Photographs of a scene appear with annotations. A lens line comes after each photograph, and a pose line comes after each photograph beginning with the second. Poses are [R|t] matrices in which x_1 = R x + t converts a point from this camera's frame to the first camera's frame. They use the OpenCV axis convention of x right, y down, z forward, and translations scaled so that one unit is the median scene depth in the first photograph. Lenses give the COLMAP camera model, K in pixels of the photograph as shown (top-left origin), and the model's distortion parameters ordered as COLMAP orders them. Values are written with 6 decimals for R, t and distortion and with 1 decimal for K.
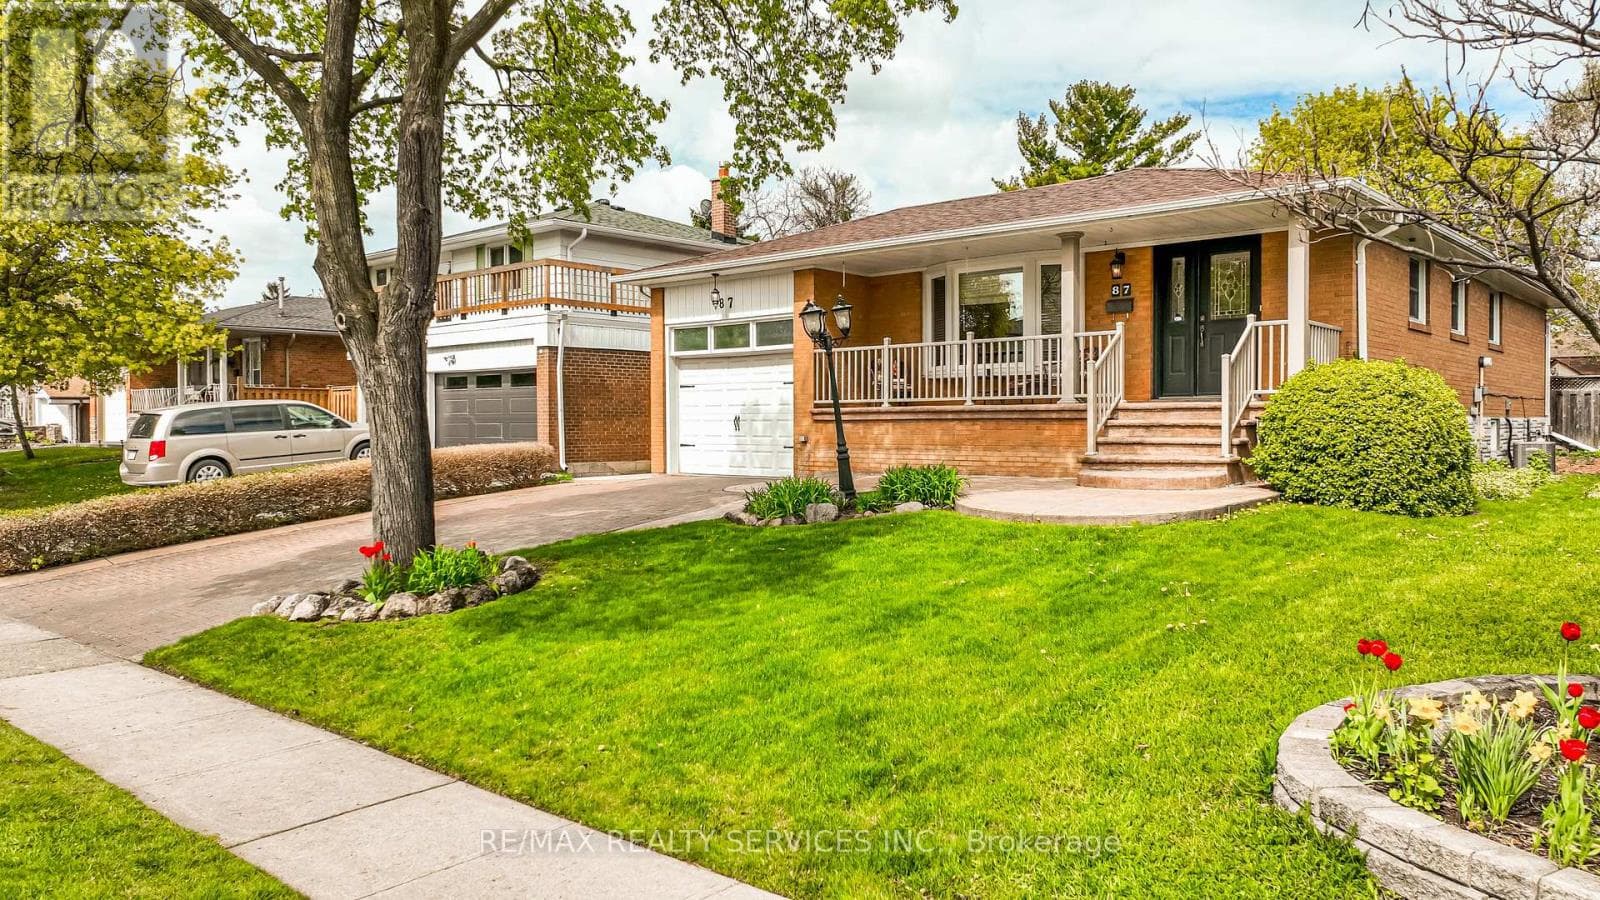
lens RADIAL K [[1117.0, 0, 806.6], [0, 1117.0, 444.3], [0, 0, 1]] dist [-0.003056, -0.000273]
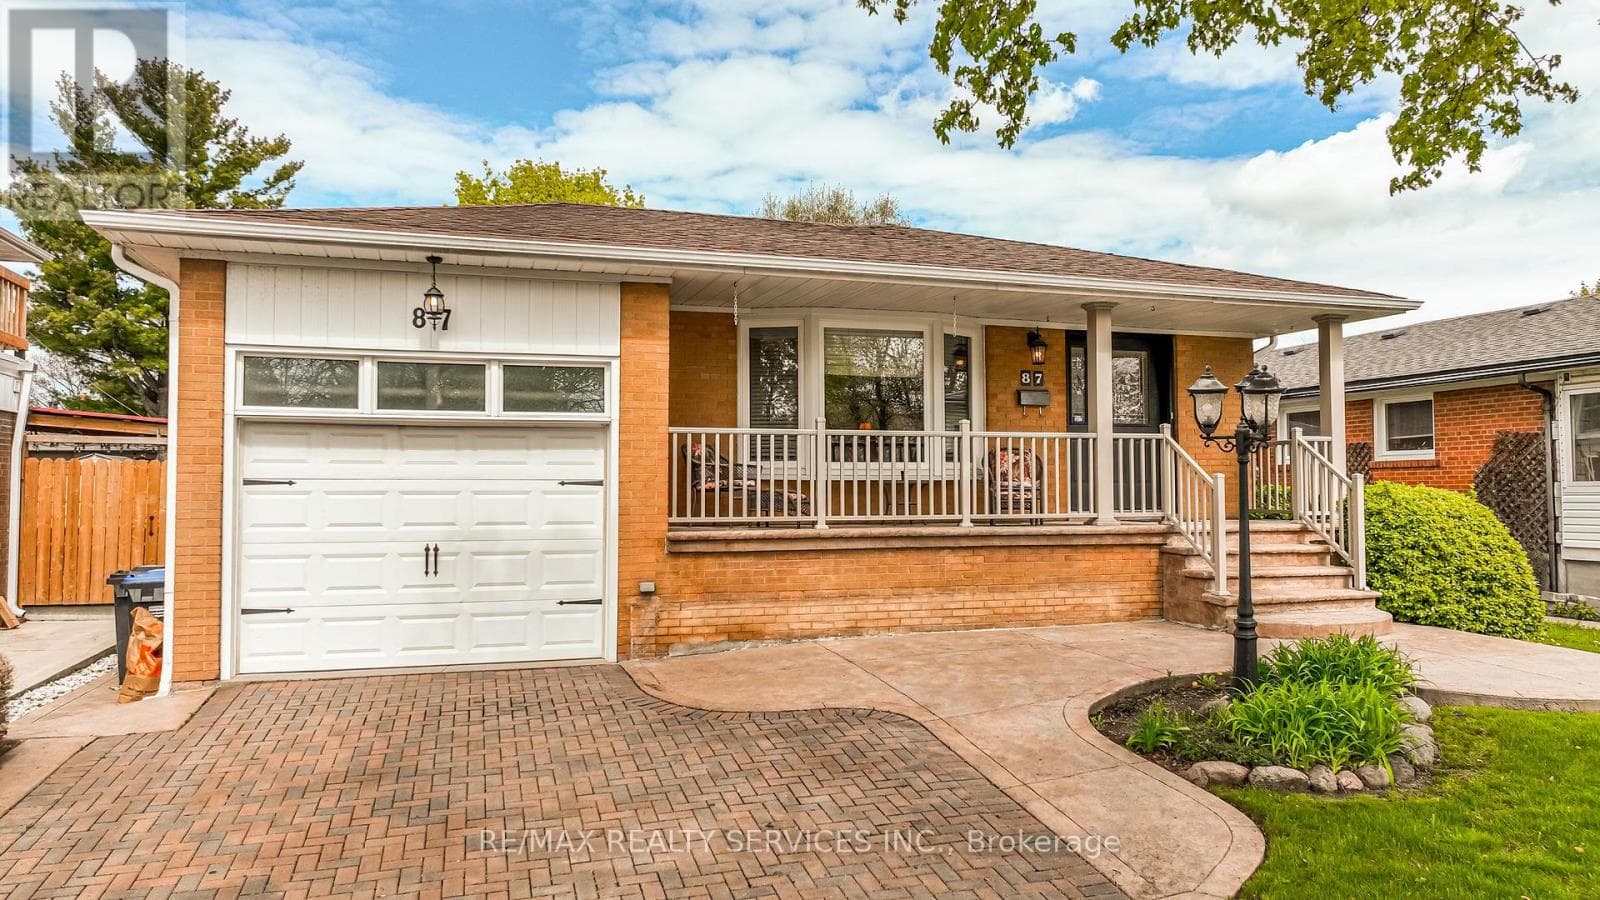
lens RADIAL K [[1123.8, 0, 805.8], [0, 1123.8, 447.7], [0, 0, 1]] dist [0.007038, -0.001165]
pose [[0.519244, 0.035132, 0.853903, -0.468418], [0.015337, 0.998611, -0.050412, -0.047430], [-0.854488, 0.039272, 0.517984, 0.686903]]
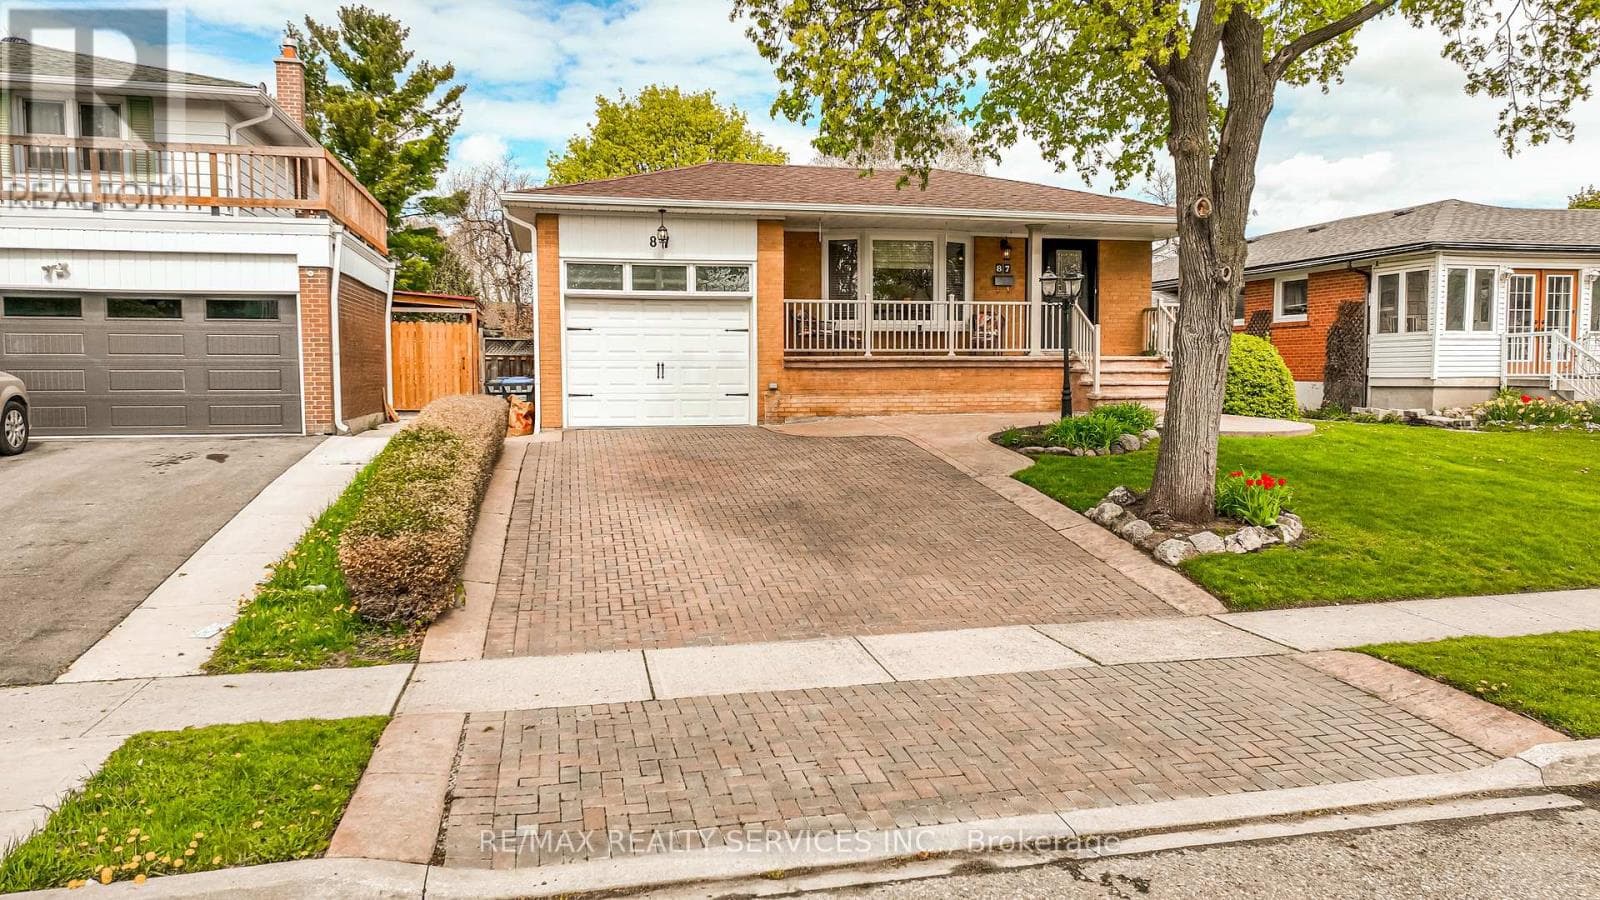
lens RADIAL K [[1123.8, 0, 805.8], [0, 1123.8, 447.7], [0, 0, 1]] dist [0.007038, -0.001165]
pose [[0.584513, -0.053531, 0.809617, -0.881946], [0.015041, 0.998365, 0.055152, -0.004993], [-0.811245, -0.020060, 0.584362, 0.395563]]
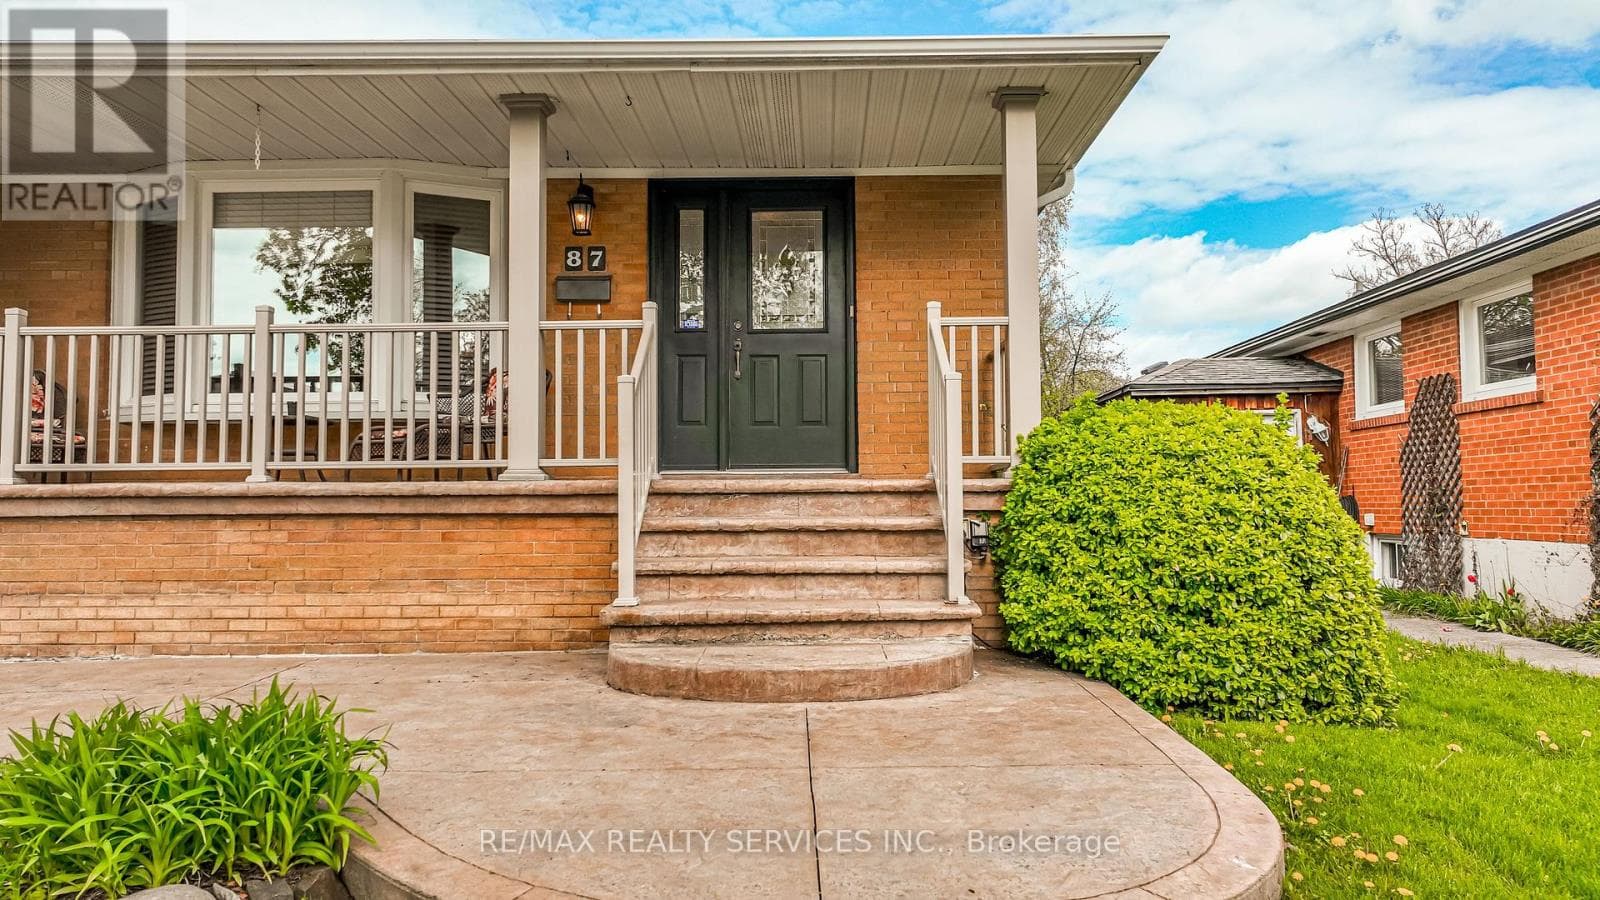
lens RADIAL K [[1123.8, 0, 805.8], [0, 1123.8, 447.7], [0, 0, 1]] dist [0.007038, -0.001165]
pose [[0.765490, 0.032244, 0.642639, 0.031555], [0.015646, 0.997516, -0.068686, -0.015146], [-0.643257, 0.062633, 0.763084, 0.524928]]
